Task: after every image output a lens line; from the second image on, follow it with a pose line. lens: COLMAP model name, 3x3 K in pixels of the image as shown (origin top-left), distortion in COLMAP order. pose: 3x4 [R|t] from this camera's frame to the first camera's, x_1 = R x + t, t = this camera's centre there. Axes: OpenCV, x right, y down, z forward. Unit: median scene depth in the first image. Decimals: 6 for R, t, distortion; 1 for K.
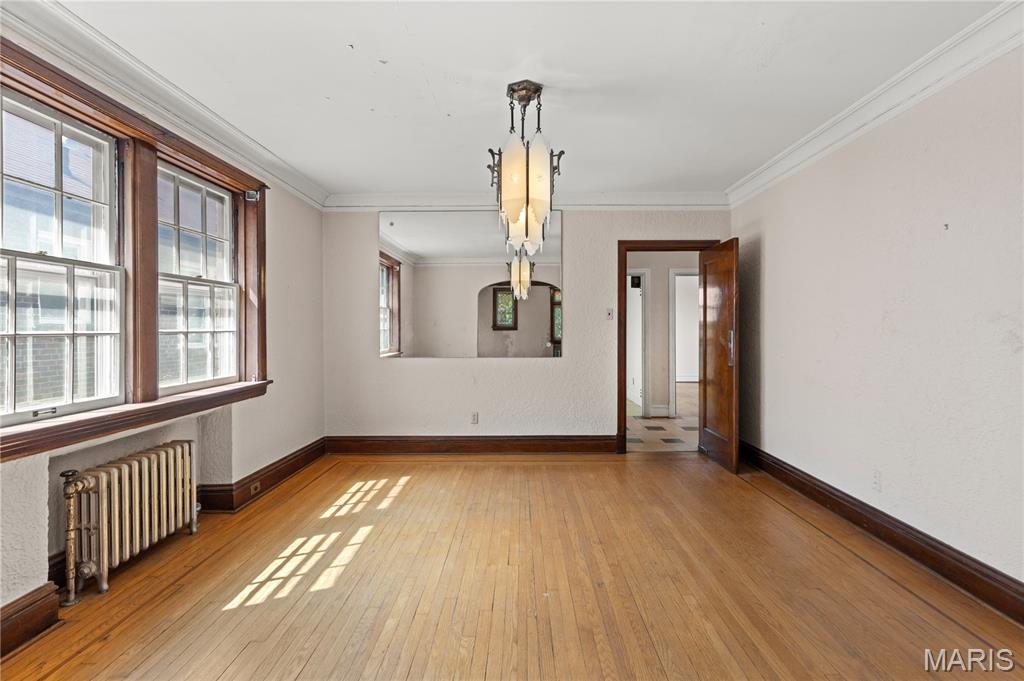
lens RADIAL K [[467.5, 0, 519.3], [0, 467.5, 334.6], [0, 0, 1]] dist [-0.004234, 0.001348]
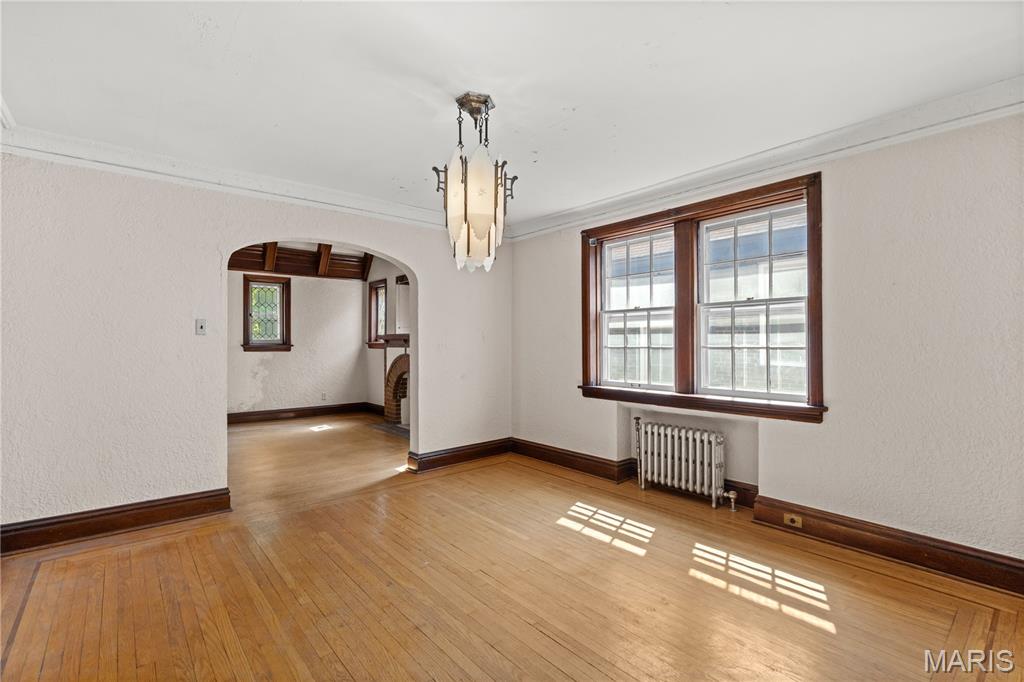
lens RADIAL K [[467.5, 0, 507.6], [0, 467.5, 337.9], [0, 0, 1]] dist [-0.004234, 0.001348]
pose [[-0.769472, 0.007189, -0.638640, 0.556779], [0.004460, 0.999973, 0.005883, -0.042183], [0.638665, 0.001679, -0.769483, 1.720235]]
